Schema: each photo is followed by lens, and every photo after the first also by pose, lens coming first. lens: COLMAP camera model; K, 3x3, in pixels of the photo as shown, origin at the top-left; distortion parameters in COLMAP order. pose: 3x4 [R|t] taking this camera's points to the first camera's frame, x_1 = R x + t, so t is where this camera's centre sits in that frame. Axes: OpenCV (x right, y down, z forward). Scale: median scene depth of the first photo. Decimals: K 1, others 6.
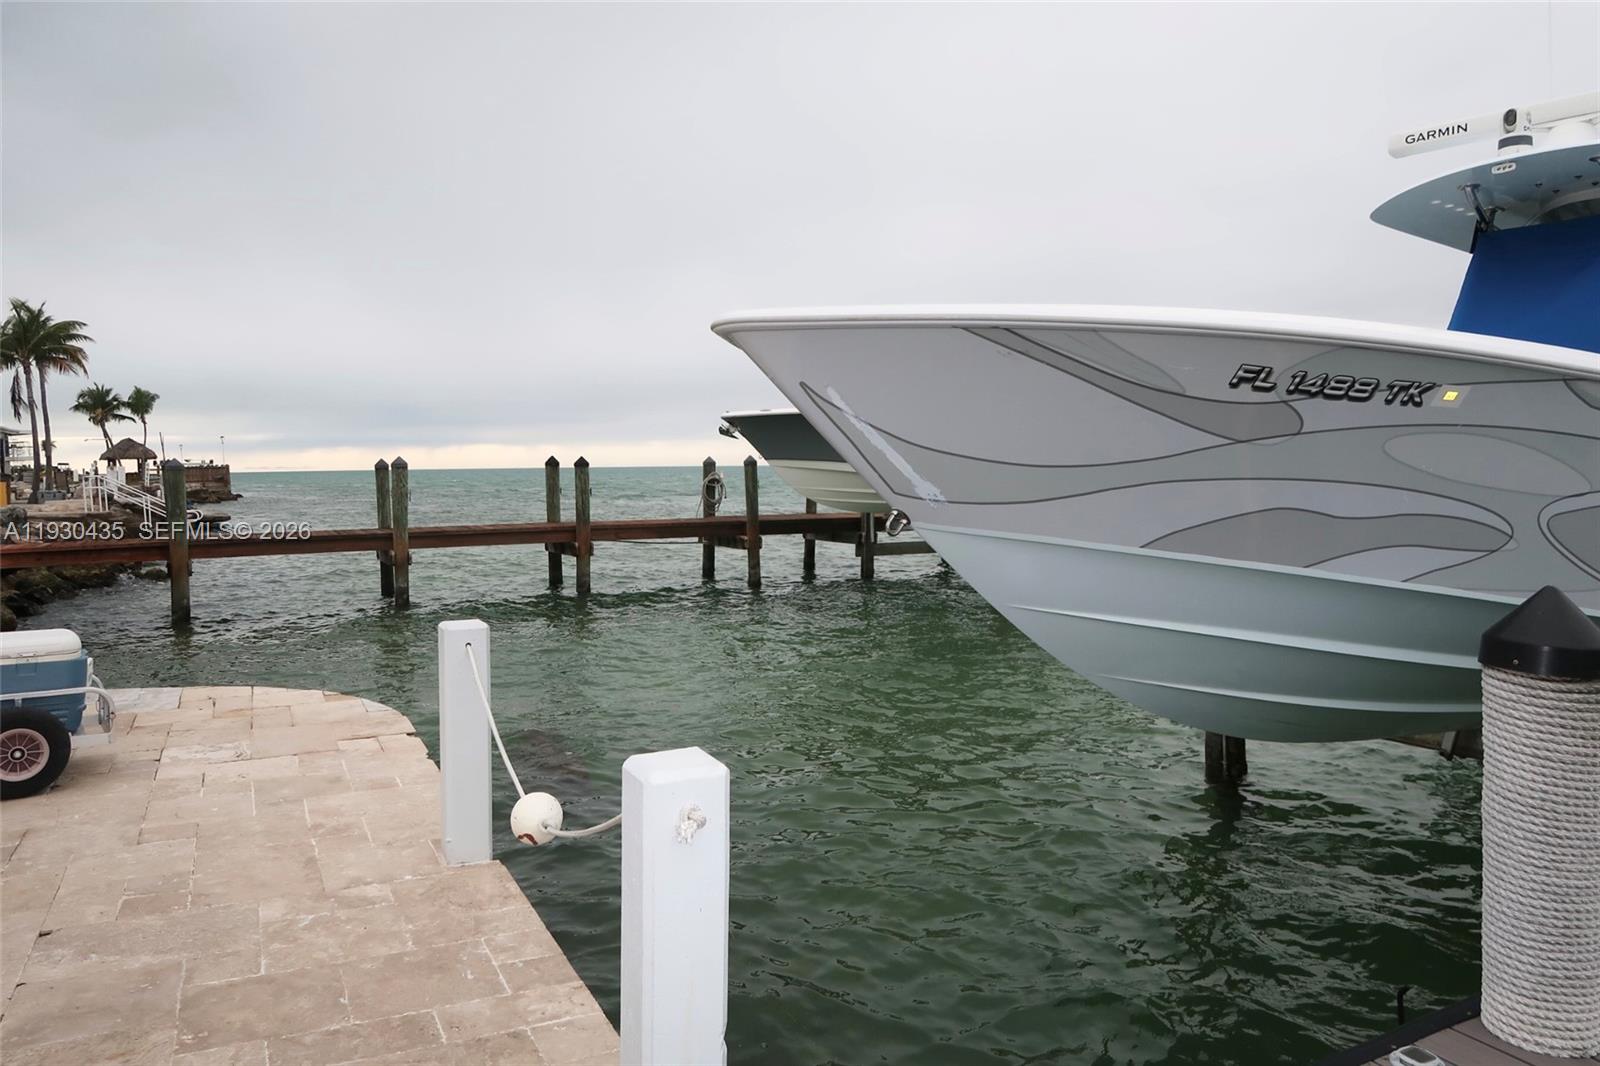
lens RADIAL K [[1096.3, 0, 795.6], [0, 1096.3, 534.6], [0, 0, 1]] dist [-0.026443, 0.012940]
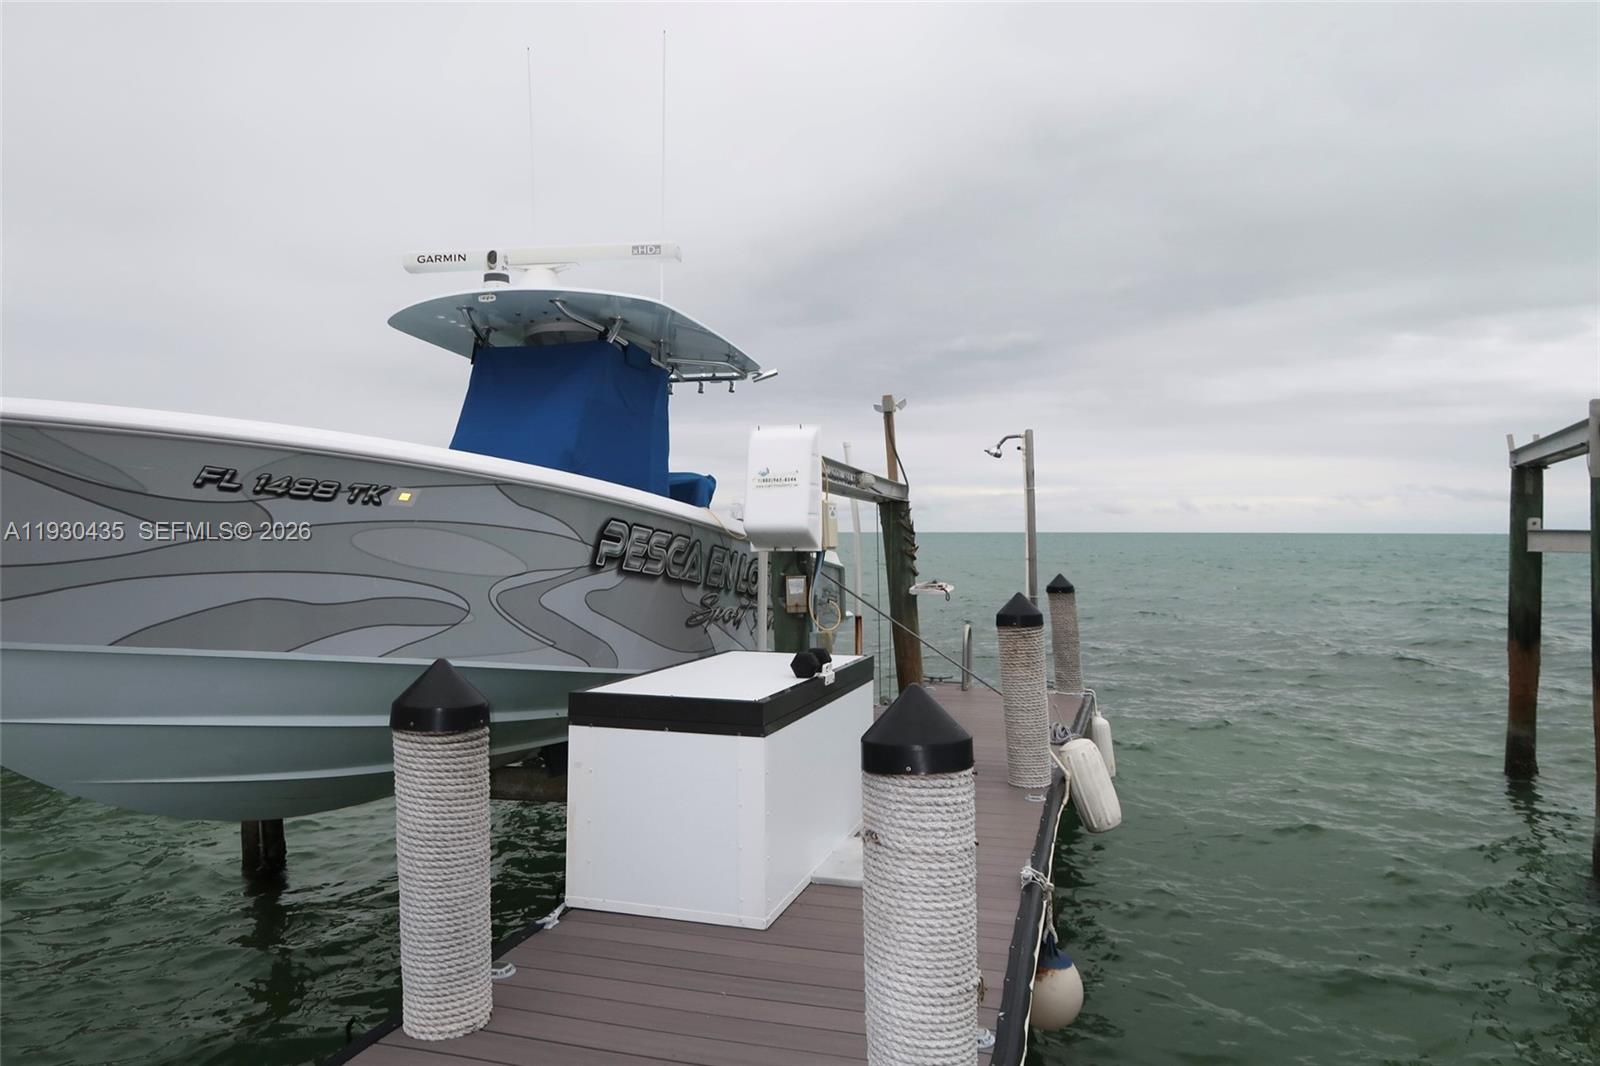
lens RADIAL K [[1096.3, 0, 801.3], [0, 1096.3, 525.0], [0, 0, 1]] dist [-0.026443, 0.012940]
pose [[0.702047, -0.001216, 0.712129, 0.062895], [0.052091, 0.997407, -0.049650, -0.016530], [-0.710223, 0.071952, 0.700291, -0.139785]]
